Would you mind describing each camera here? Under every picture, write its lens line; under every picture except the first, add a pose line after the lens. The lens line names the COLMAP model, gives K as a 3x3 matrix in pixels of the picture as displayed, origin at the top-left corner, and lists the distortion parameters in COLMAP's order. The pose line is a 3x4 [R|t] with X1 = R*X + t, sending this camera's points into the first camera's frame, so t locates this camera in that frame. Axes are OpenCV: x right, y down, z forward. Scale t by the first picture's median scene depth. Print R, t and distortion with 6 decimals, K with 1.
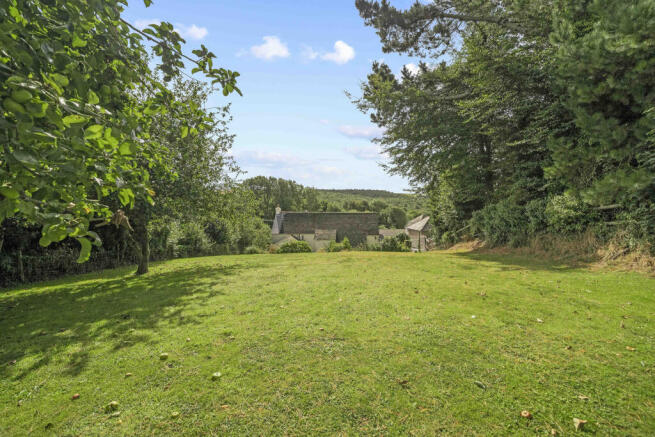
lens RADIAL K [[281.0, 0, 330.7], [0, 281.0, 218.0], [0, 0, 1]] dist [-0.000217, 0.000188]
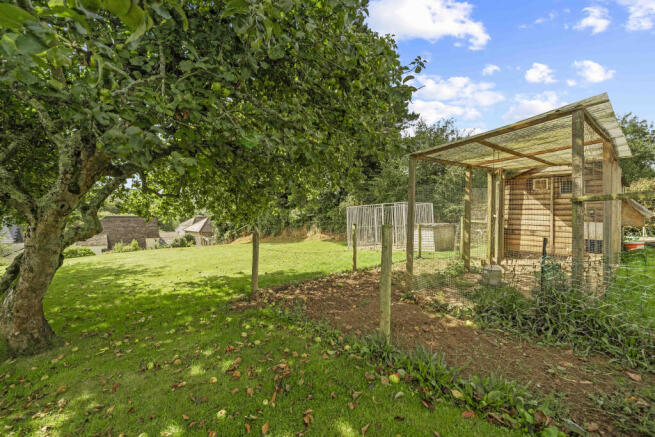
lens RADIAL K [[263.5, 0, 328.1], [0, 263.5, 219.5], [0, 0, 1]] dist [0.000221, 0.000004]
pose [[0.690078, -0.006486, 0.723705, -0.363797], [0.009371, 0.999956, 0.000025, -0.001270], [-0.723674, 0.006765, 0.690109, -0.453792]]
